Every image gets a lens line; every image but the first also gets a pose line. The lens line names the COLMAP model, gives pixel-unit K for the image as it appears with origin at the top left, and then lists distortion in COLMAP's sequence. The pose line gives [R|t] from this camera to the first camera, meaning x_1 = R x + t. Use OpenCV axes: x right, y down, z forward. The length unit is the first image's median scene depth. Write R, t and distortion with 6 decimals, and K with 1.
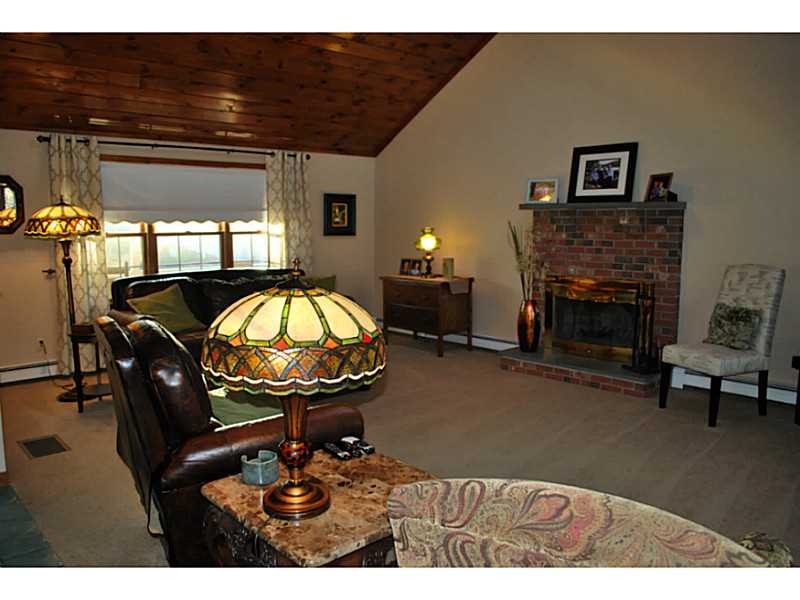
lens RADIAL K [[618.9, 0, 400.0], [0, 618.9, 300.0], [0, 0, 1]] dist [-0.091774, 0.003924]
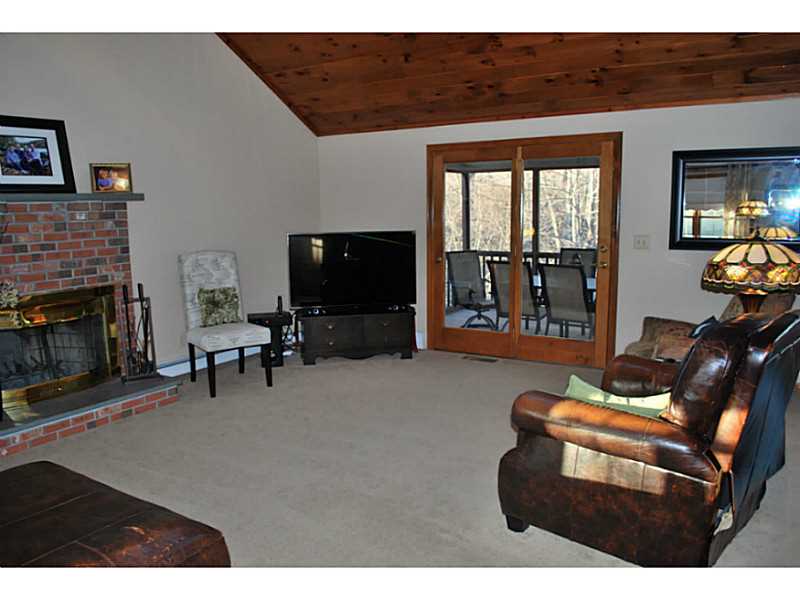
lens RADIAL K [[639.4, 0, 400.0], [0, 639.4, 300.0], [0, 0, 1]] dist [-0.100747, 0.003988]
pose [[-0.275006, -0.129882, 0.952629, -0.487247], [0.133732, 0.976034, 0.171679, -0.091817], [-0.952096, 0.174610, -0.251045, 0.711944]]
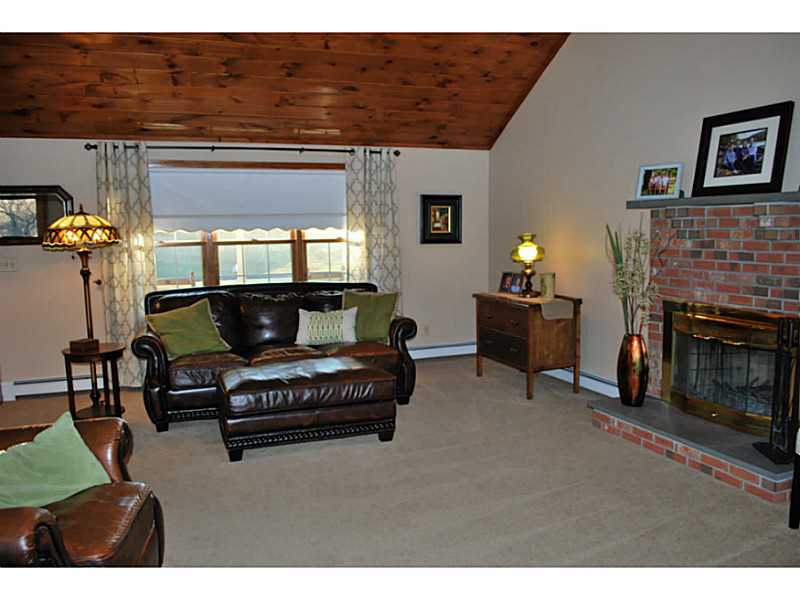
lens RADIAL K [[618.9, 0, 400.0], [0, 618.9, 300.0], [0, 0, 1]] dist [-0.091774, 0.003924]
pose [[0.932031, 0.029070, -0.361211, 0.203821], [-0.031903, 0.999489, -0.001881, -0.028532], [0.360972, 0.013277, 0.932482, 0.230162]]
